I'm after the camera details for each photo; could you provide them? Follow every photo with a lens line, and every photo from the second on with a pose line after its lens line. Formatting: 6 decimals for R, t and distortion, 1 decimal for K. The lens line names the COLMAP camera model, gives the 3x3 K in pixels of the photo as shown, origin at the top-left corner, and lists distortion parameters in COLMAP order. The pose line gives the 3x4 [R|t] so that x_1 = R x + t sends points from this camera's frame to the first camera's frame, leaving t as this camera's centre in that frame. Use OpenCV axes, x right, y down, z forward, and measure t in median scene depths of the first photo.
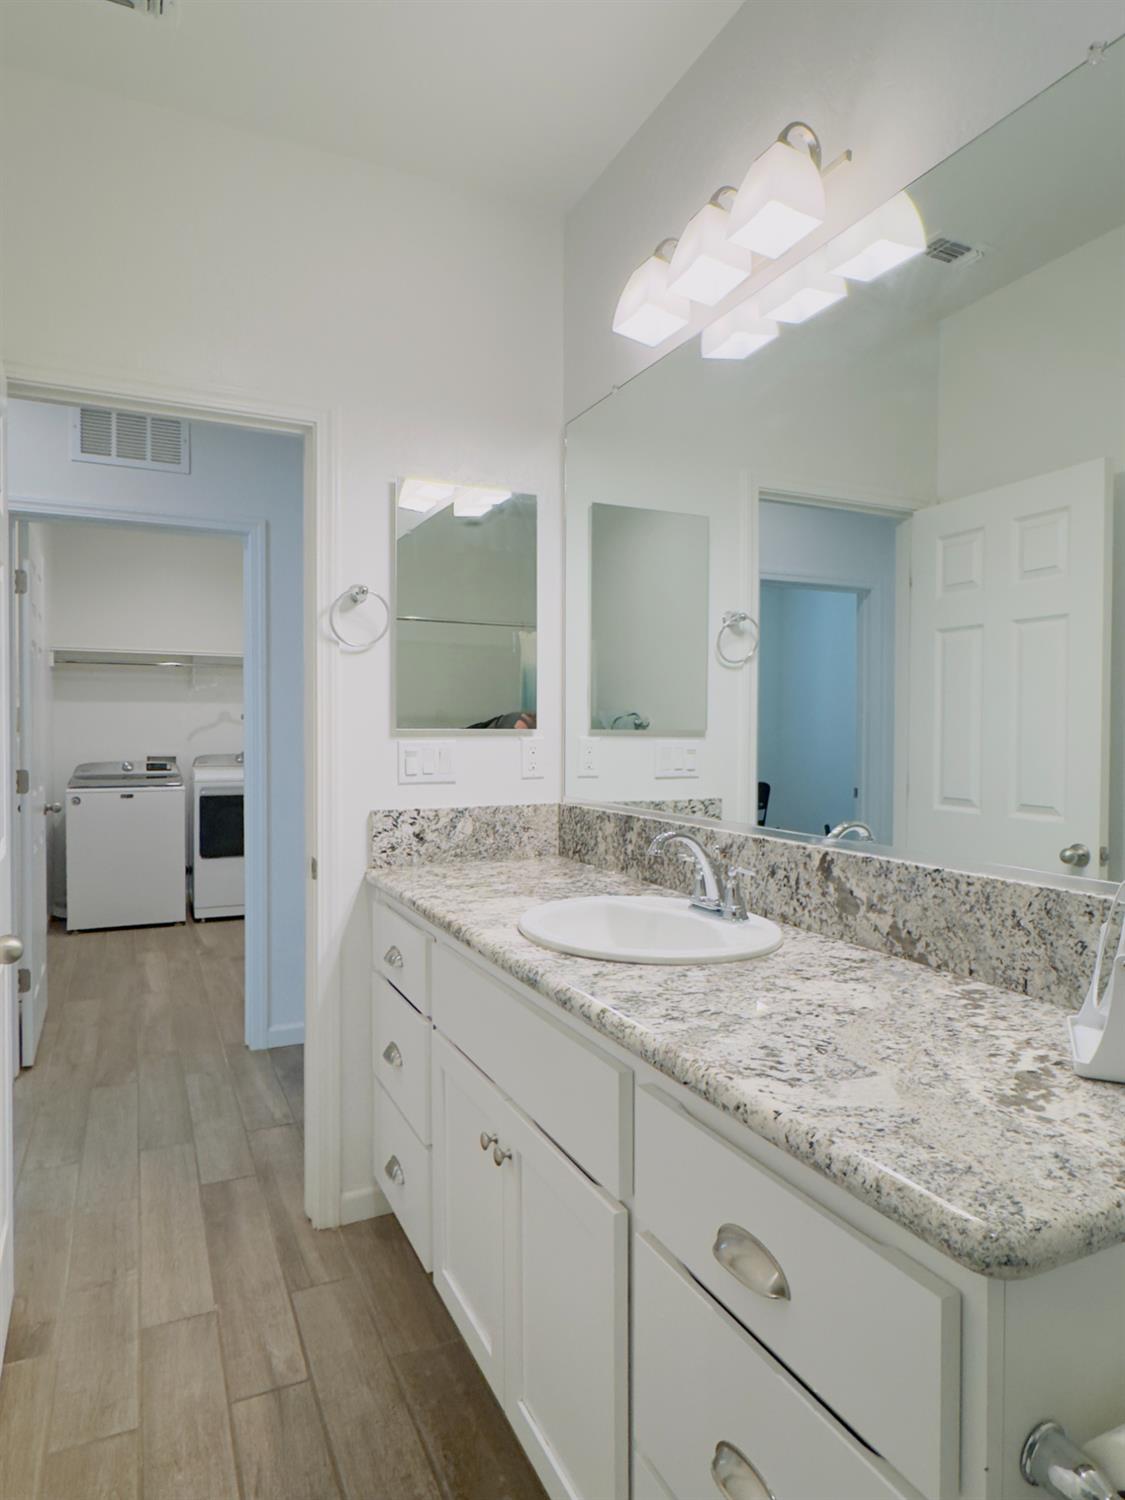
lens RADIAL K [[907.7, 0, 562.5], [0, 907.7, 750.0], [0, 0, 1]] dist [-0.006725, -0.000880]
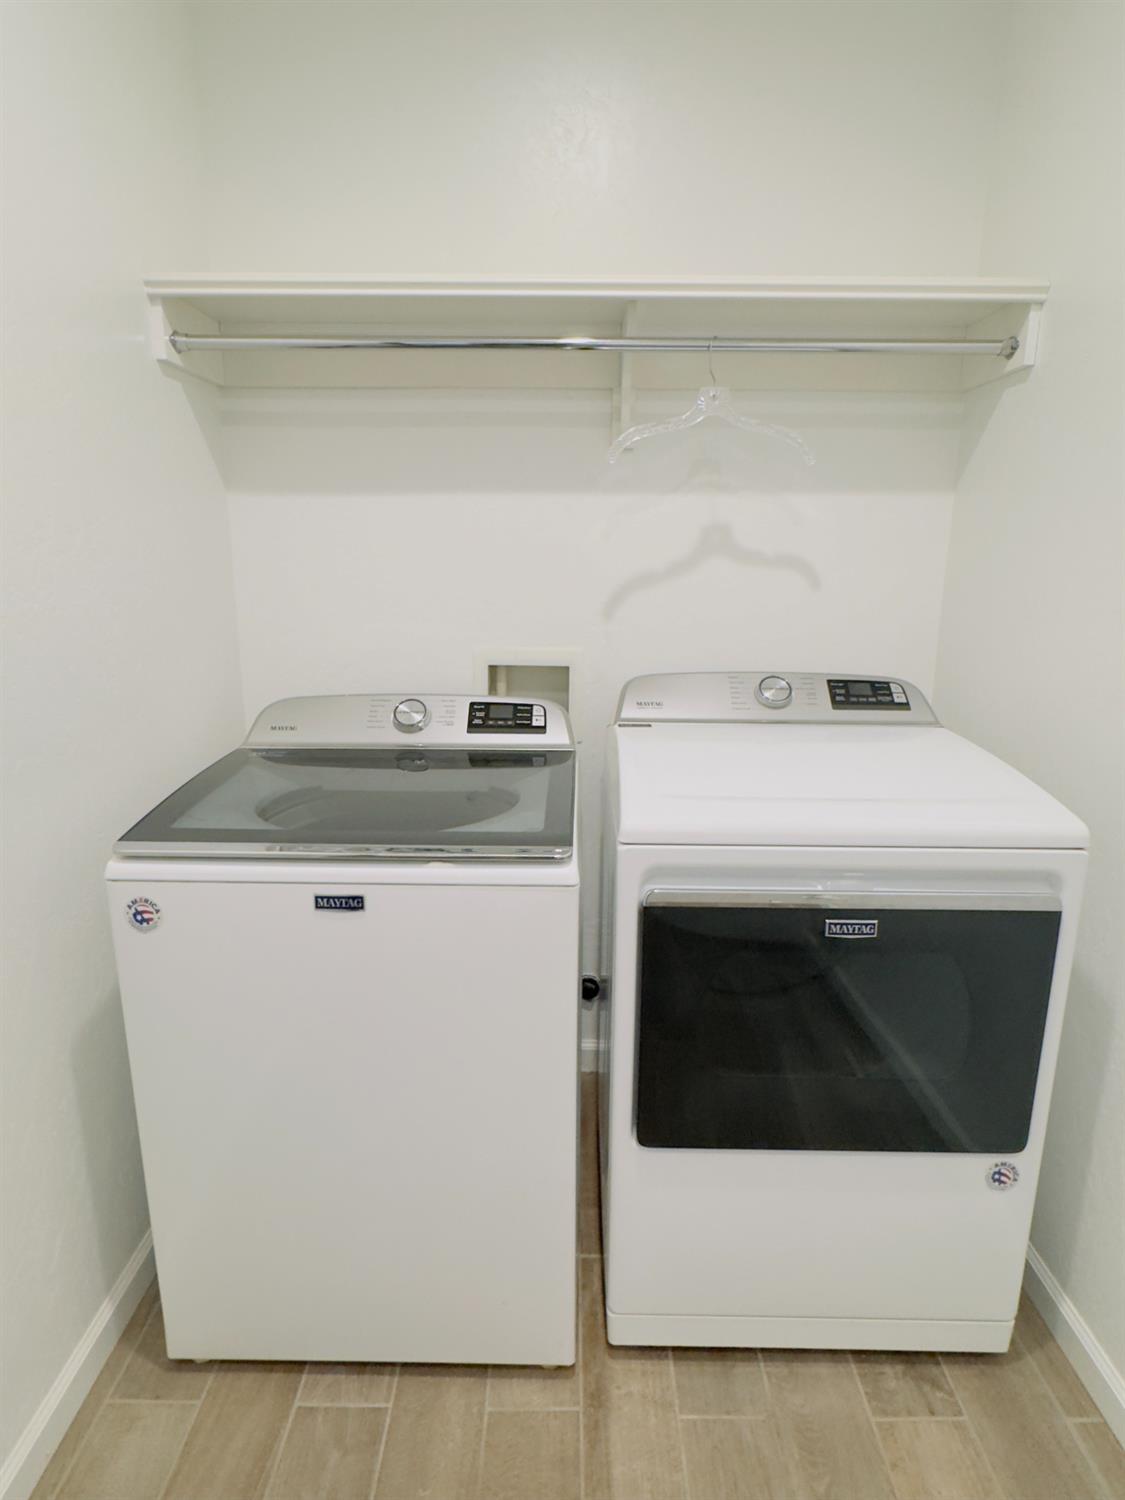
lens RADIAL K [[851.2, 0, 559.8], [0, 851.2, 746.3], [0, 0, 1]] dist [-0.005264, -0.001163]
pose [[0.899455, 0.095302, -0.426495, -0.327177], [-0.008088, 0.979395, 0.201791, -0.029028], [0.436938, -0.178053, 0.881693, 0.800650]]
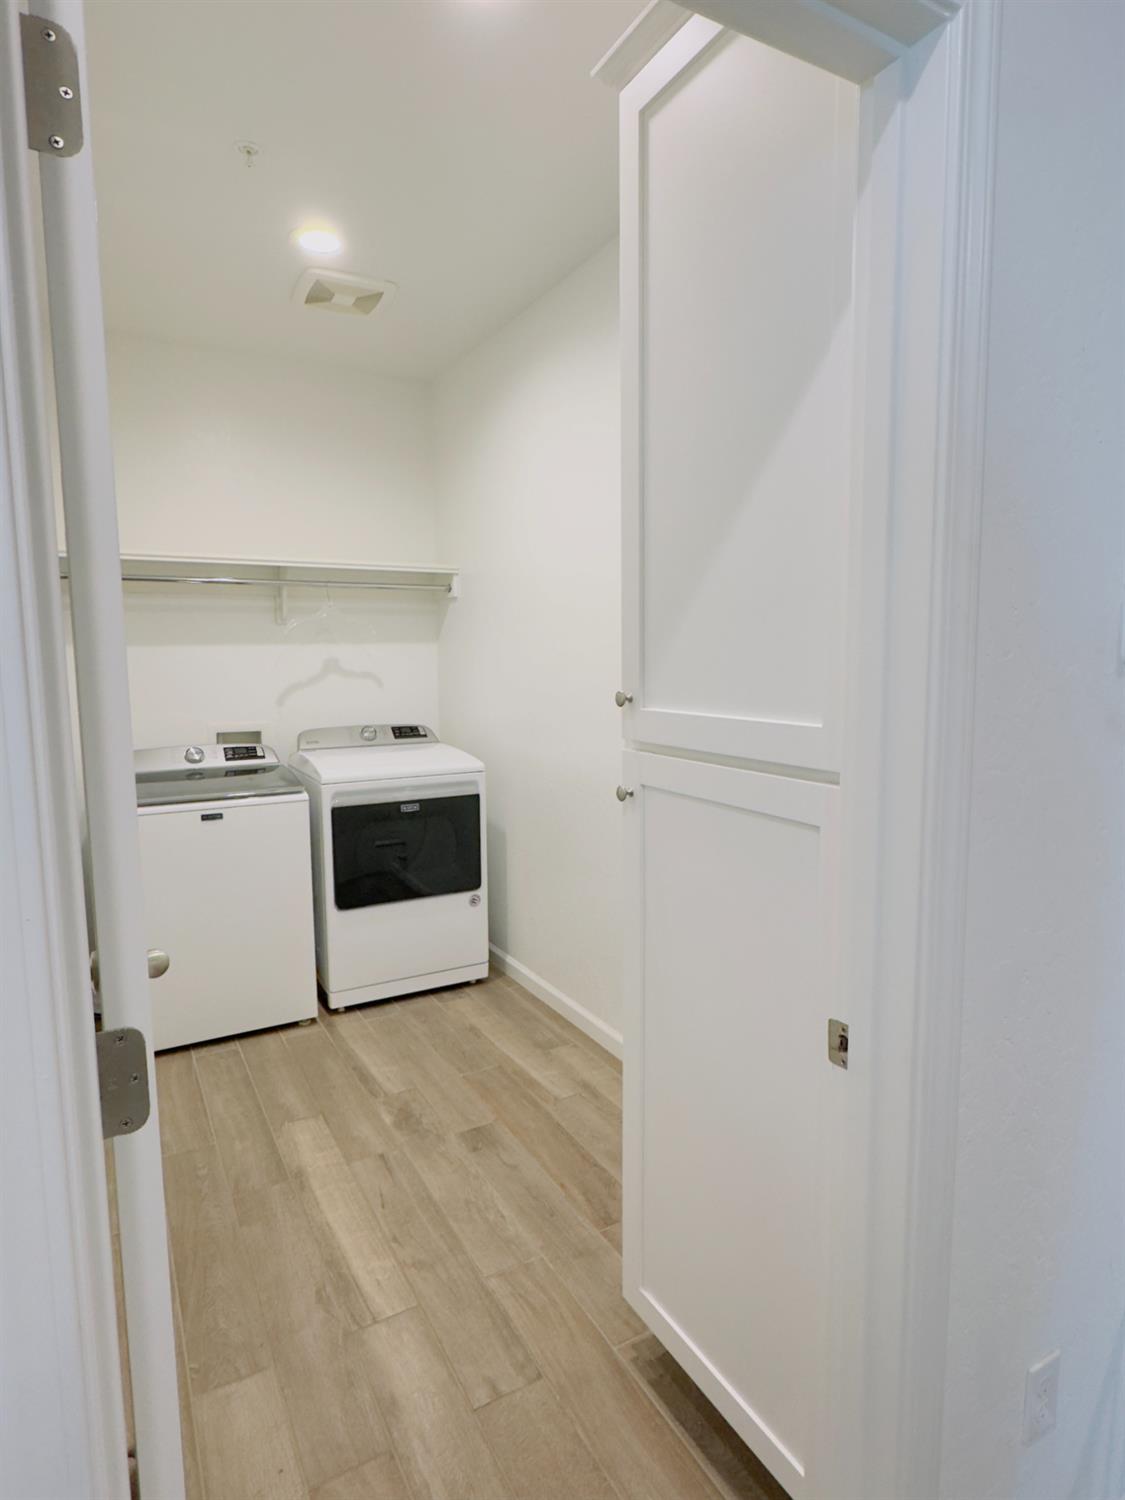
lens RADIAL K [[851.2, 0, 559.8], [0, 851.2, 746.3], [0, 0, 1]] dist [-0.005264, -0.001163]
pose [[0.998149, -0.023640, 0.056042, -0.279097], [0.018733, 0.996074, 0.086516, -0.032577], [-0.057867, -0.085306, 0.994673, 0.444651]]
